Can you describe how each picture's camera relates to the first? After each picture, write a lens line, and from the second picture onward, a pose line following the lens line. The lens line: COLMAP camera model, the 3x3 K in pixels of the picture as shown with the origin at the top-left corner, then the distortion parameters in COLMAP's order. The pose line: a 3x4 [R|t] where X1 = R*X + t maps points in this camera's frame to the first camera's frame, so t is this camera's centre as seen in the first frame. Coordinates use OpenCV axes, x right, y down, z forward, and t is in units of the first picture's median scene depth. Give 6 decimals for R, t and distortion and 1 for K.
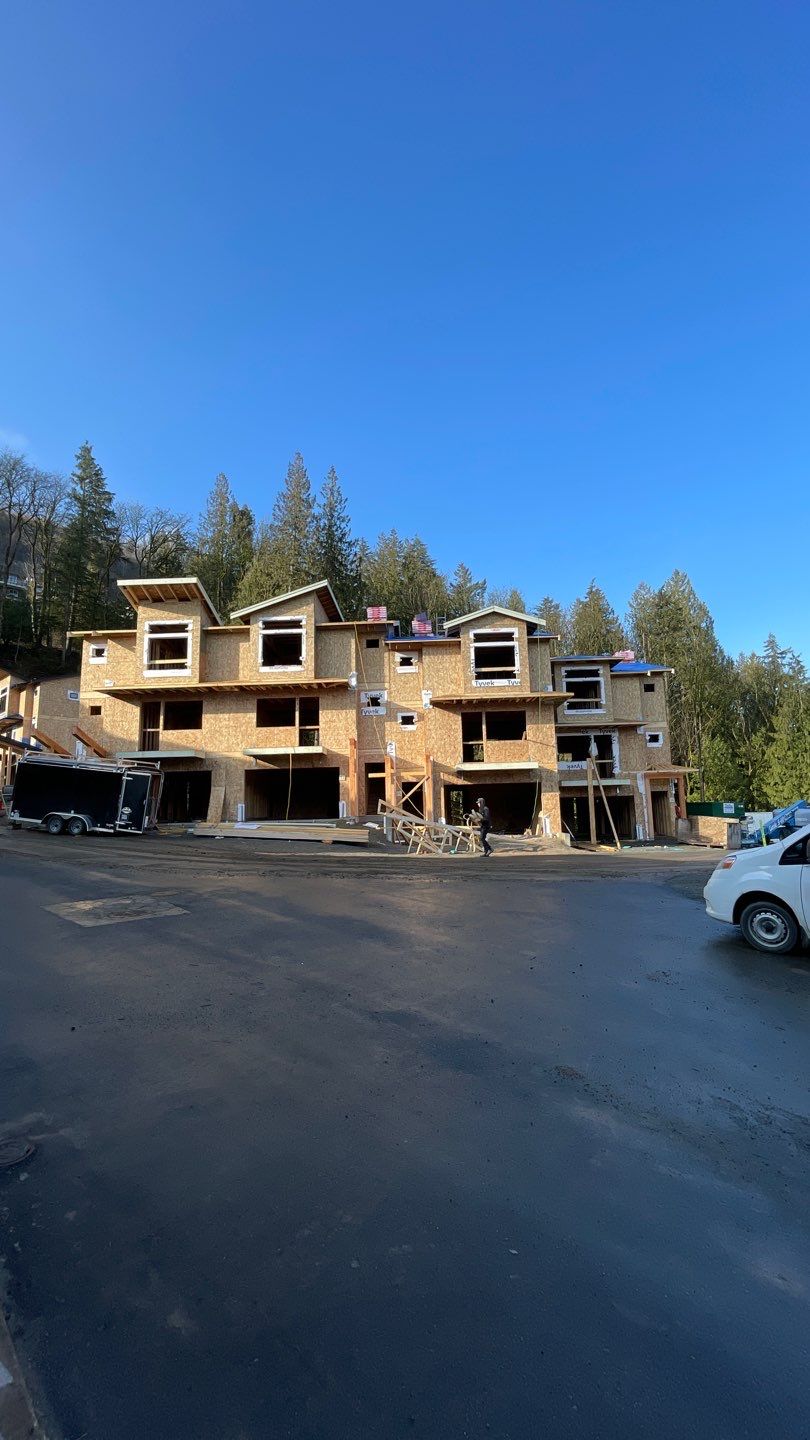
lens RADIAL K [[583.5, 0, 408.6], [0, 583.5, 720.7], [0, 0, 1]] dist [-0.000050, -0.000494]
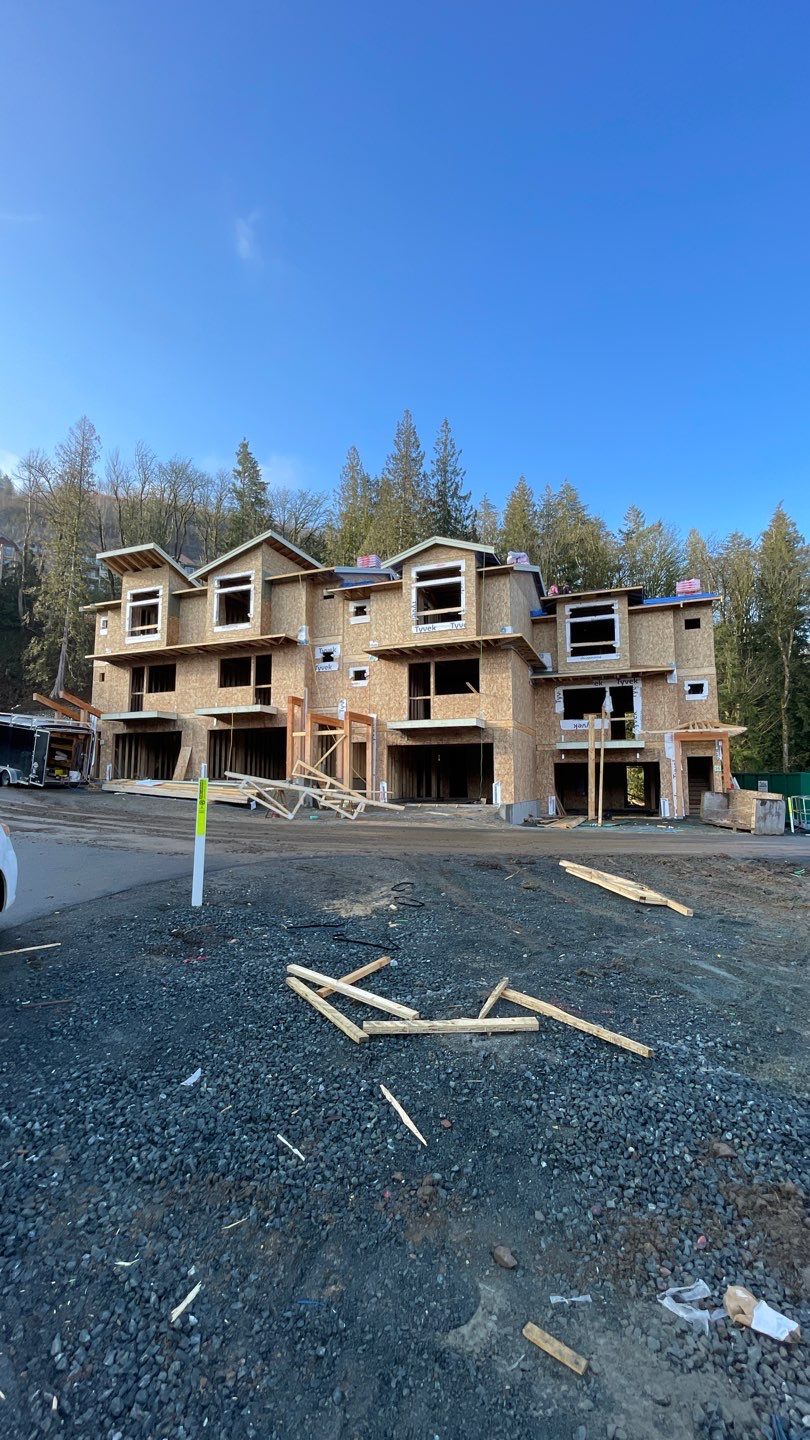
lens RADIAL K [[583.5, 0, 408.6], [0, 583.5, 720.7], [0, 0, 1]] dist [-0.000050, -0.000494]
pose [[0.939219, -0.010436, -0.343160, 0.389927], [0.028637, 0.998436, 0.048014, 0.029185], [0.342122, -0.054923, 0.938049, 0.167169]]
